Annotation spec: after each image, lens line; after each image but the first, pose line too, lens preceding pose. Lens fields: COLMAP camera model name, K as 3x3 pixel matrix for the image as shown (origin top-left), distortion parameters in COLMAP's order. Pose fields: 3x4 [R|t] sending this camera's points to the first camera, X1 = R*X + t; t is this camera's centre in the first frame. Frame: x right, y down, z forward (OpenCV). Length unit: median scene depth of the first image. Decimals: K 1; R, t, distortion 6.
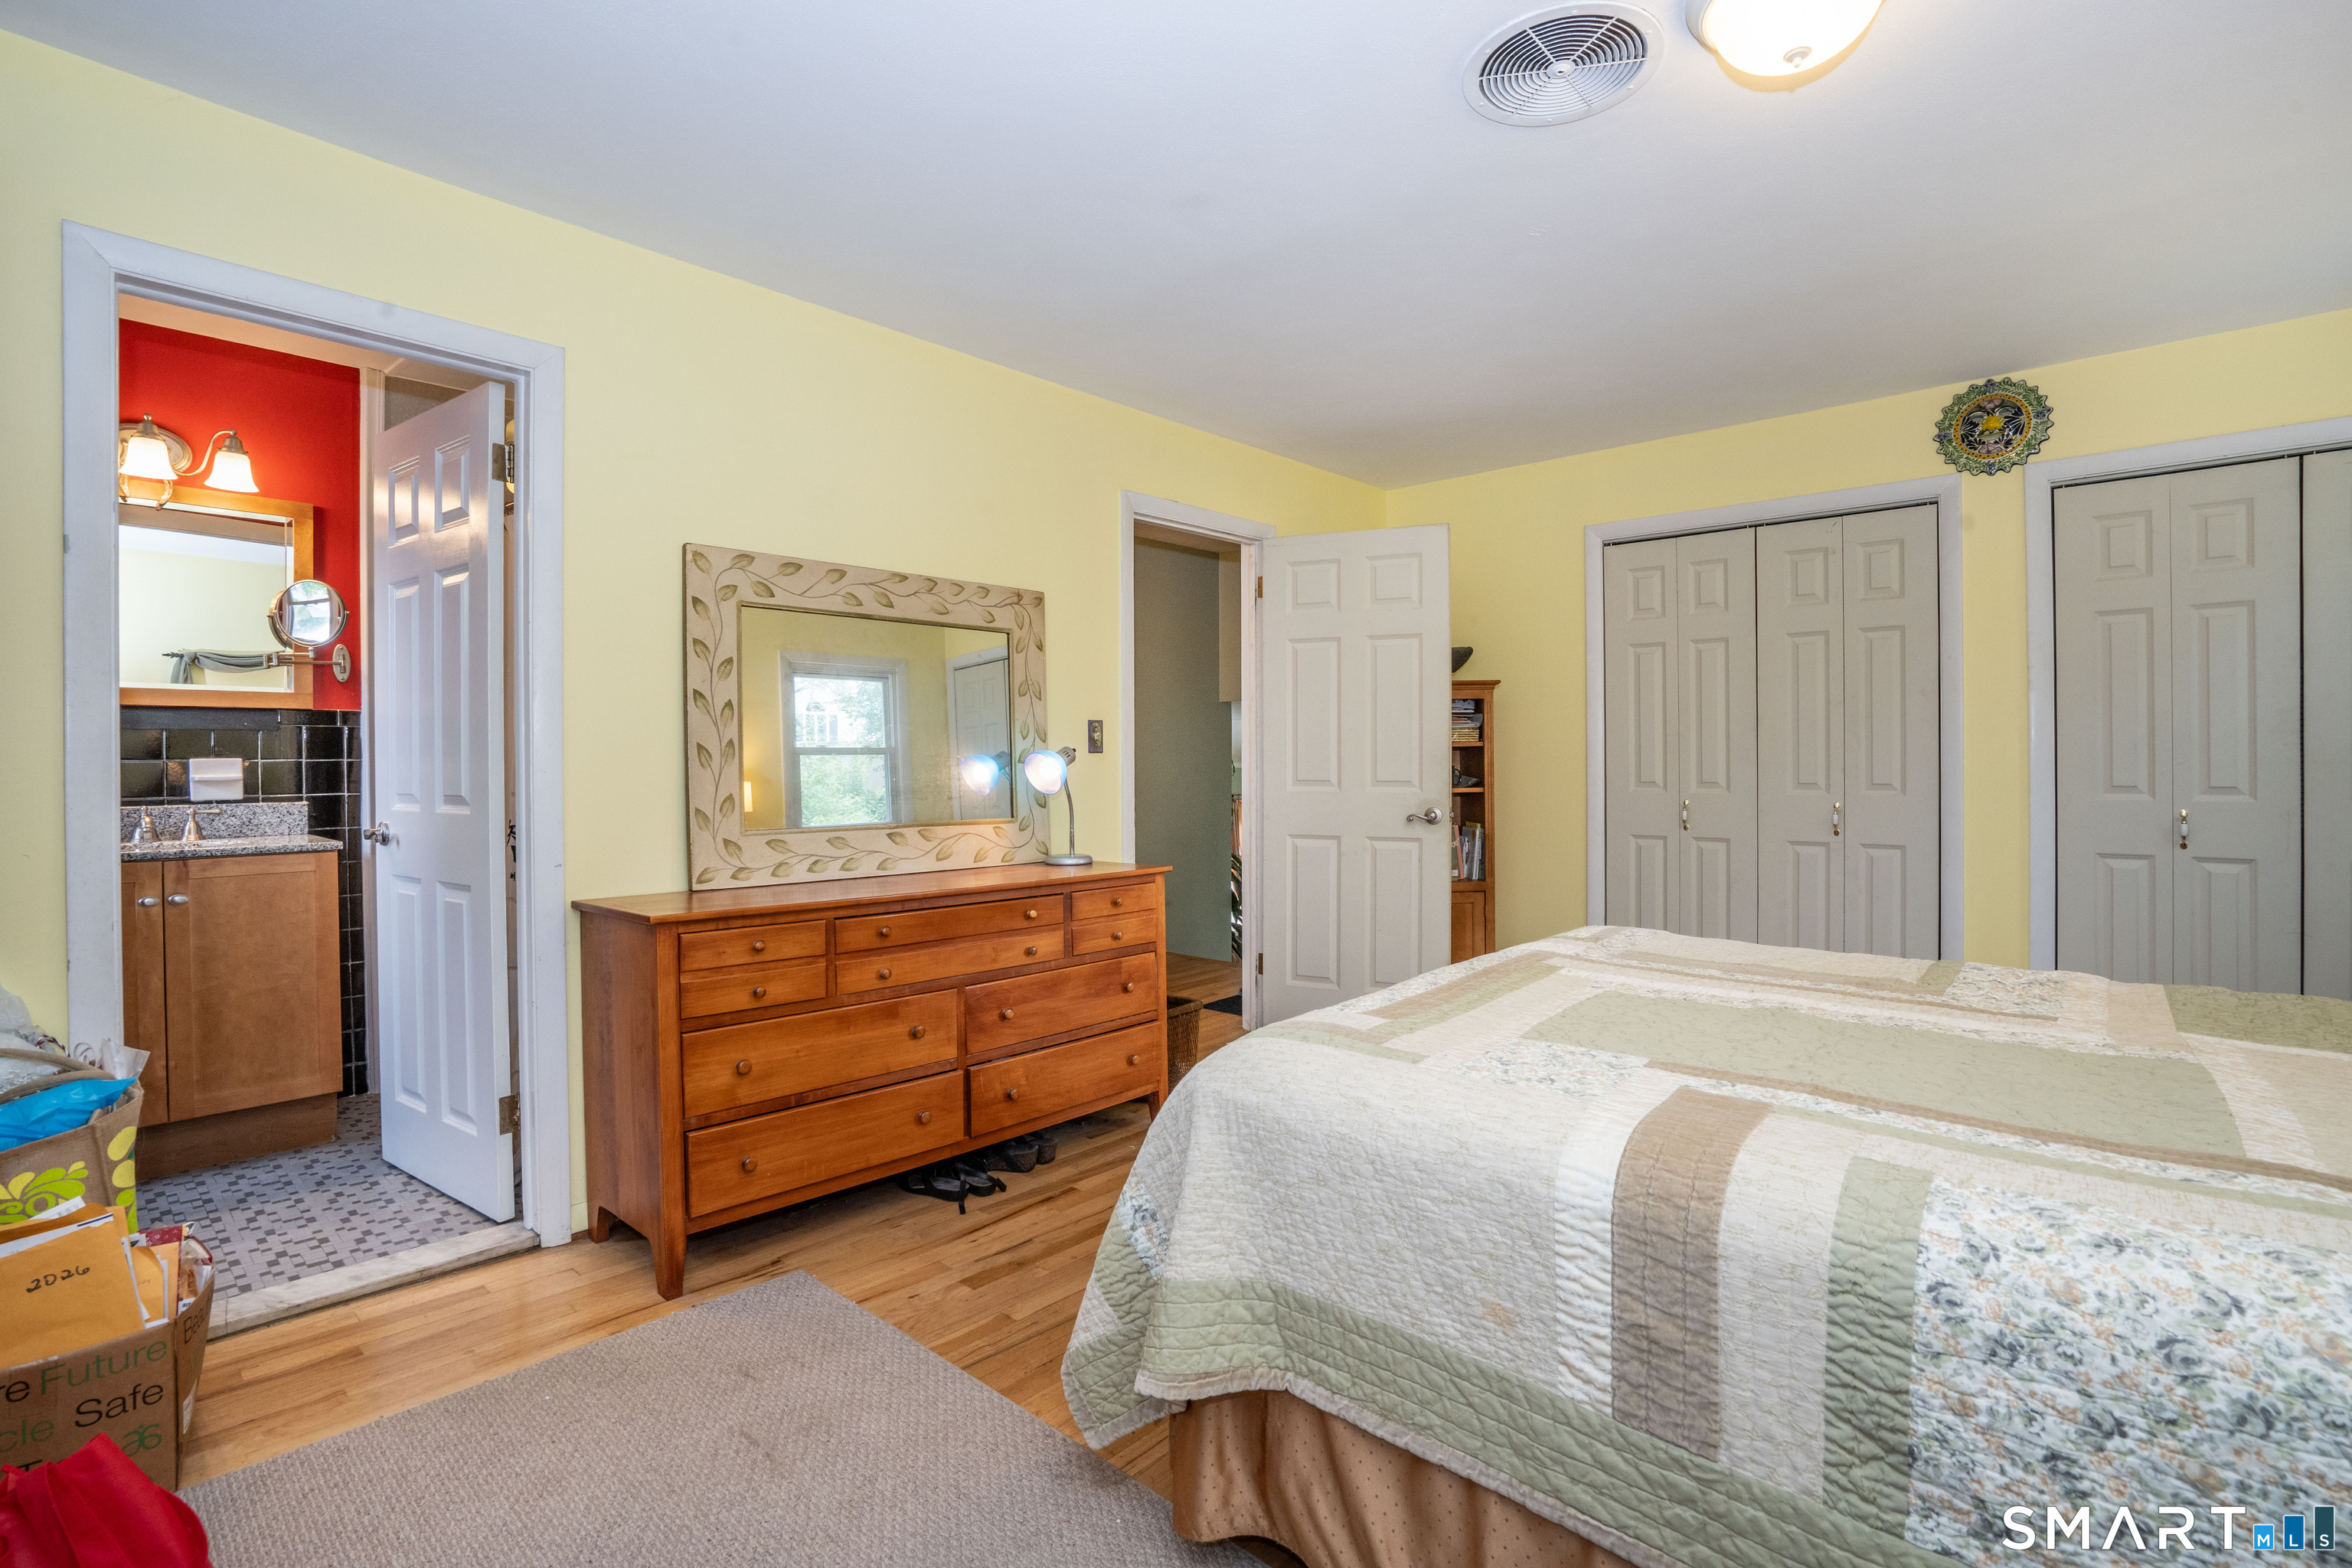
lens RADIAL K [[1083.4, 0, 1177.4], [0, 1083.4, 777.4], [0, 0, 1]] dist [-0.032801, 0.000302]
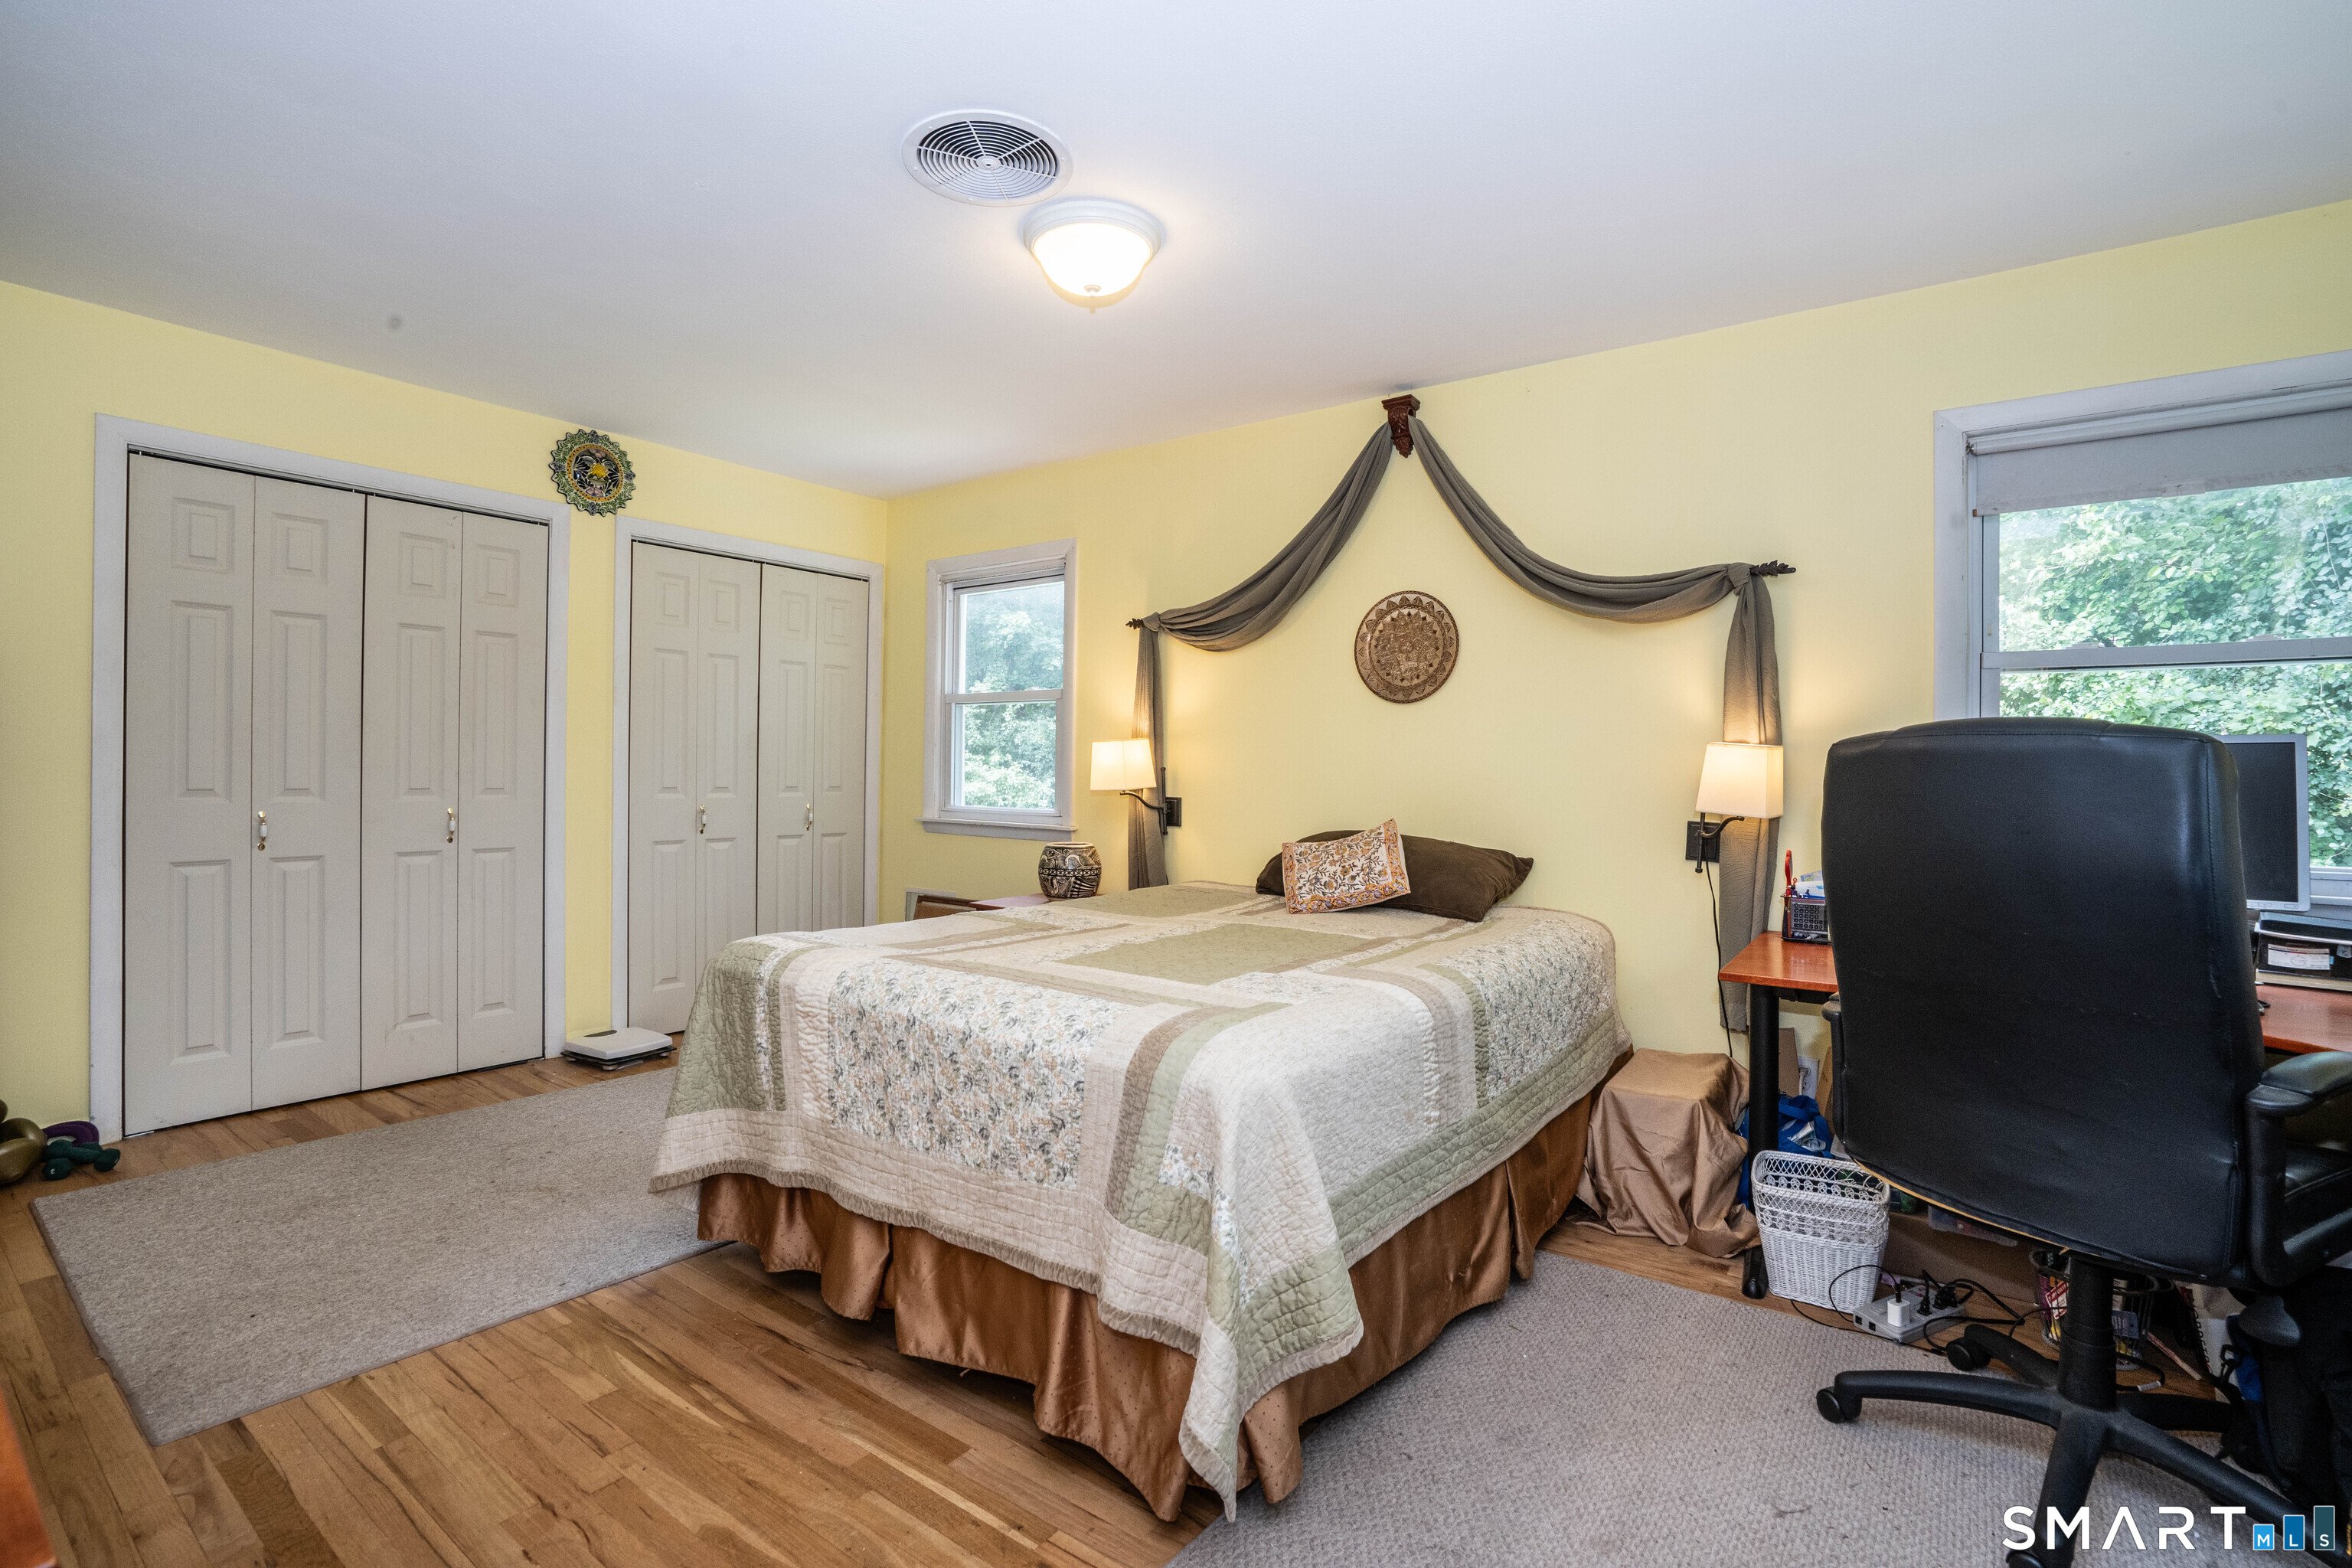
lens RADIAL K [[1083.4, 0, 1177.4], [0, 1083.4, 777.4], [0, 0, 1]] dist [-0.032801, 0.000302]
pose [[-0.038014, 0.008041, 0.999245, -0.386008], [-0.005522, 0.999951, -0.008257, 0.000188], [-0.999262, -0.005832, -0.037968, 0.409778]]
